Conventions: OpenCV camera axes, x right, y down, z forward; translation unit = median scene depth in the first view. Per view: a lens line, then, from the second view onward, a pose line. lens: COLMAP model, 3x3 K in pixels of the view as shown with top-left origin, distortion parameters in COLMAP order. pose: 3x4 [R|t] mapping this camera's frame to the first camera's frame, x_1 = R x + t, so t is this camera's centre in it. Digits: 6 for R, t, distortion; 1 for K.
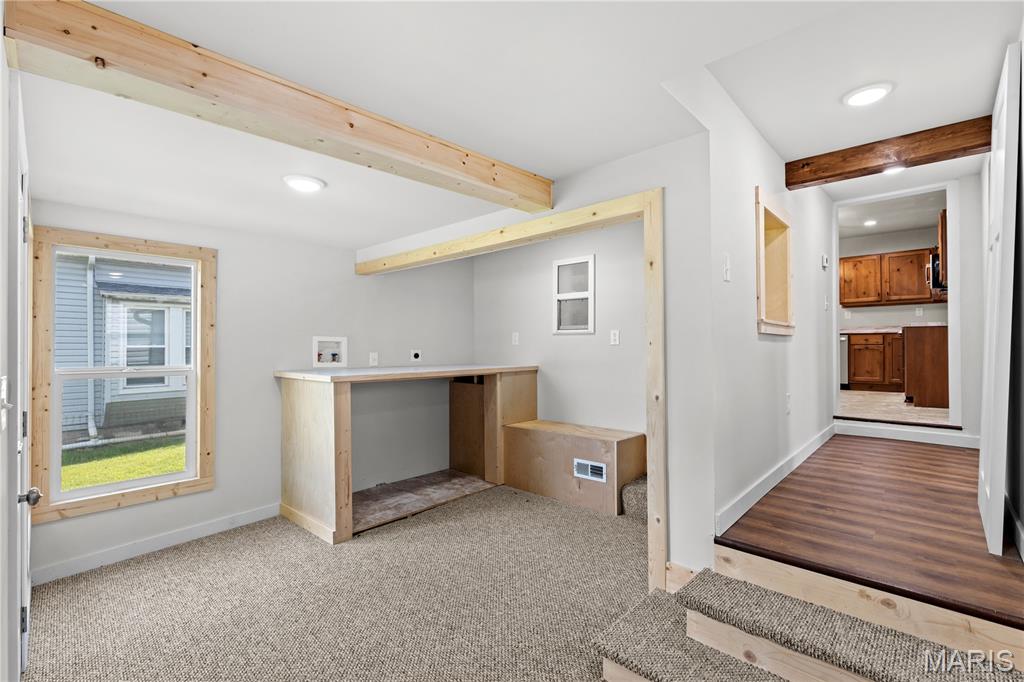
lens RADIAL K [[467.4, 0, 514.9], [0, 467.4, 343.1], [0, 0, 1]] dist [-0.009184, -0.000544]
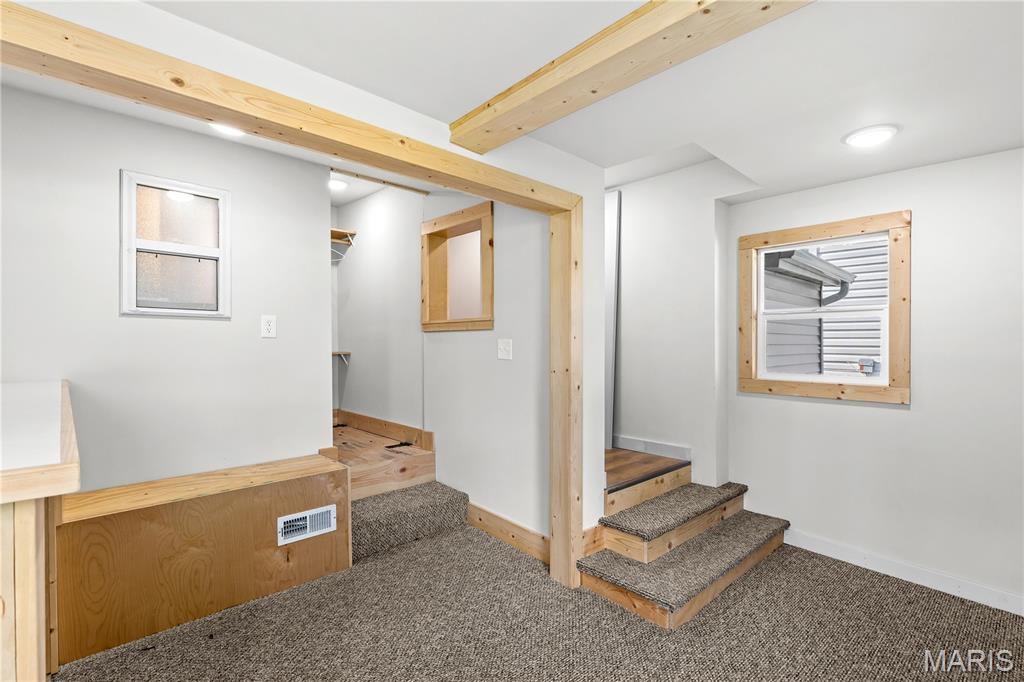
lens RADIAL K [[467.4, 0, 513.2], [0, 467.4, 346.8], [0, 0, 1]] dist [-0.009184, -0.000544]
pose [[0.056565, 0.002056, 0.998397, -0.470236], [-0.011206, 0.999936, -0.001424, 0.015308], [-0.998336, -0.011107, 0.056585, 0.643754]]
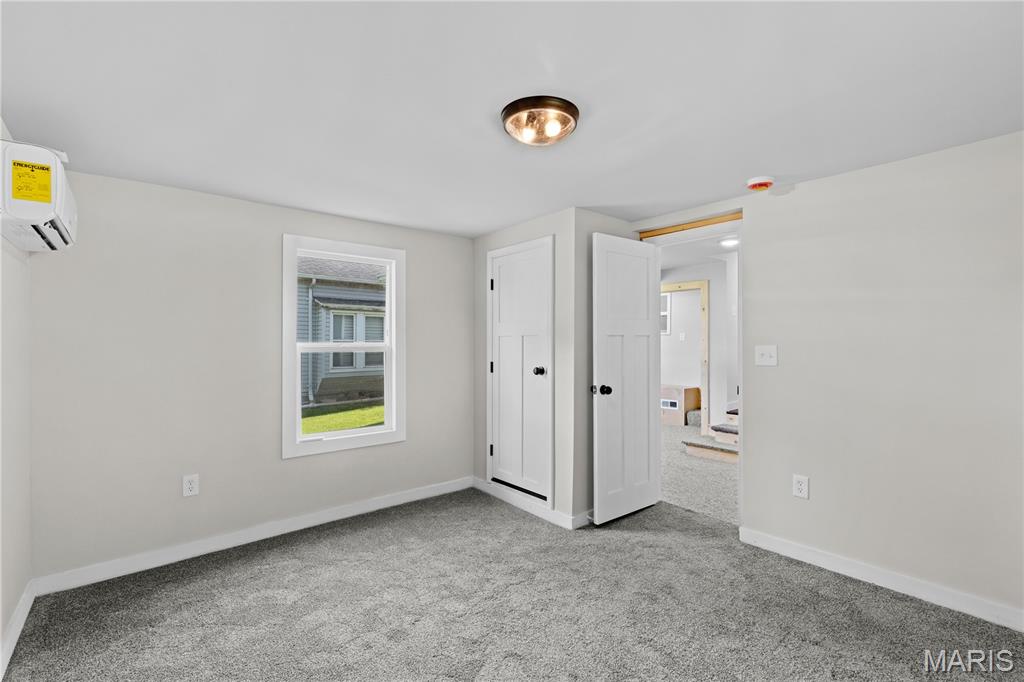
lens RADIAL K [[467.4, 0, 515.2], [0, 467.4, 341.4], [0, 0, 1]] dist [-0.009184, -0.000544]
pose [[0.995495, 0.009823, -0.094304, -0.288770], [-0.010054, 0.999947, -0.001980, 0.017509], [0.094280, 0.002919, 0.995541, -0.966997]]
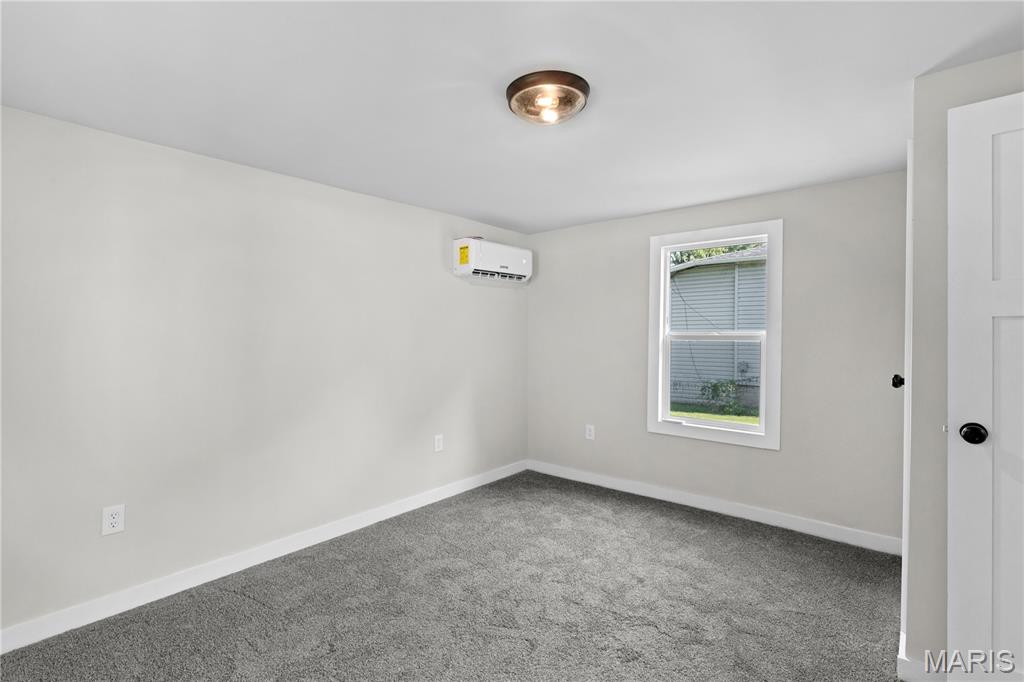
lens RADIAL K [[467.4, 0, 514.2], [0, 467.4, 332.1], [0, 0, 1]] dist [-0.009184, -0.000544]
pose [[0.071218, 0.017814, -0.997302, 1.464636], [0.001747, 0.999837, 0.017984, -0.029888], [0.997459, -0.003024, 0.071175, 0.767937]]
